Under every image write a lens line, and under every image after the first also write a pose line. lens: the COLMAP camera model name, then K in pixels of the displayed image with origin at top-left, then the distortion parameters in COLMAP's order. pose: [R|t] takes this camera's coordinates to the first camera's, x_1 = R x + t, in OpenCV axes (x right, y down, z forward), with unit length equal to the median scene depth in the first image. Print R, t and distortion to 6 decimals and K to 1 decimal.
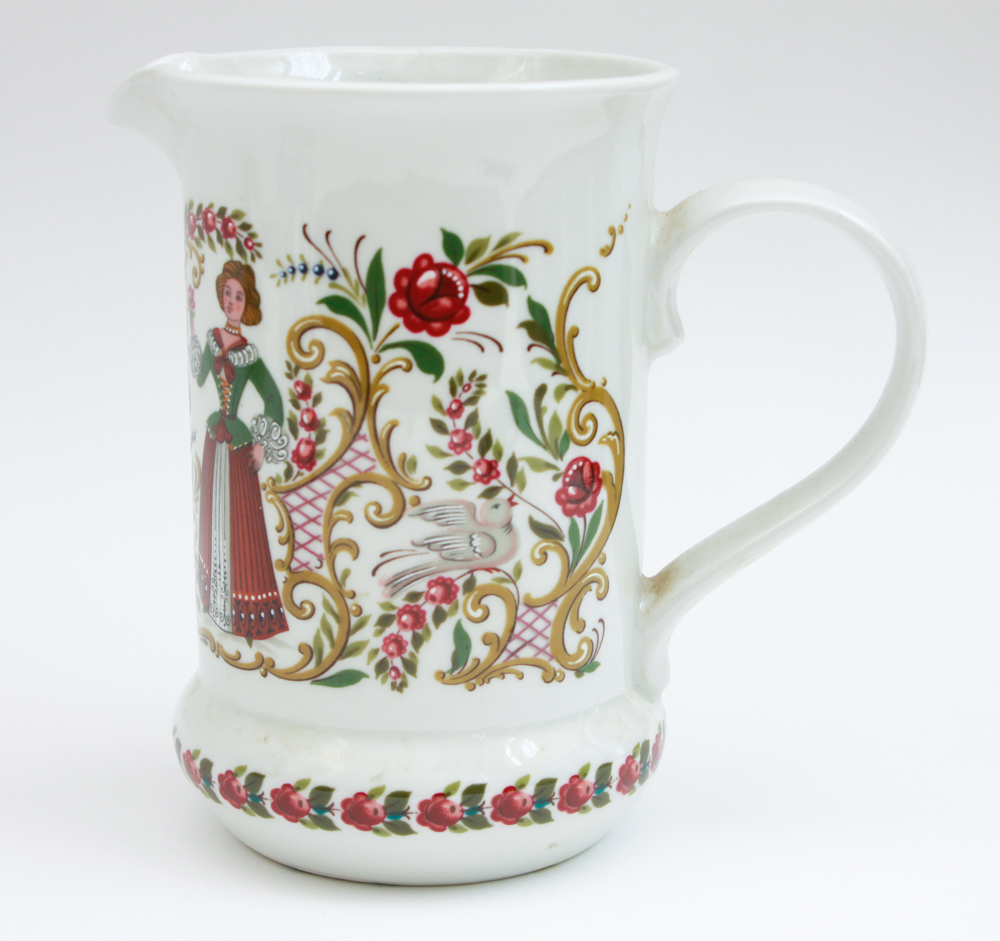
lens RADIAL K [[2561.7, 0, 500.0], [0, 2561.7, 470.5], [0, 0, 1]] dist [-0.062019, 0.015138]
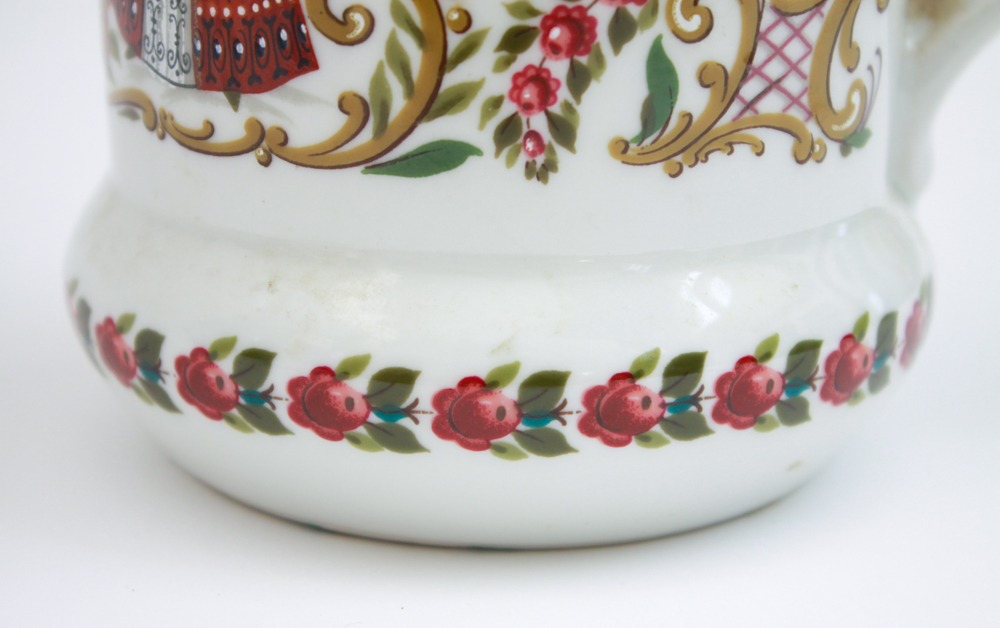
lens RADIAL K [[2210.9, 0, 500.0], [0, 2210.9, 314.0], [0, 0, 1]] dist [0.087485, 0.295669]
pose [[0.990077, -0.029910, 0.137308, -0.109689], [0.020218, 0.997239, 0.071450, 0.081016], [-0.139066, -0.067965, 0.987948, 0.555942]]
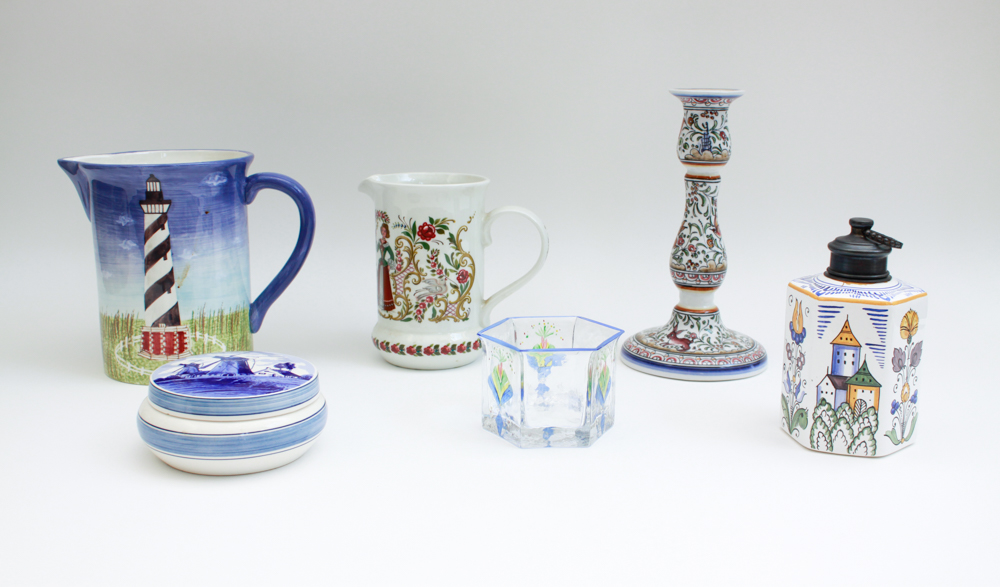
lens RADIAL K [[1069.5, 0, 506.0], [0, 1069.5, 276.1], [0, 0, 1]] dist [-0.087988, -0.000071]
pose [[0.997407, 0.015361, -0.070313, 0.231658], [-0.017656, 0.999327, -0.032143, 0.062778], [0.069771, 0.033301, 0.997007, -0.796107]]
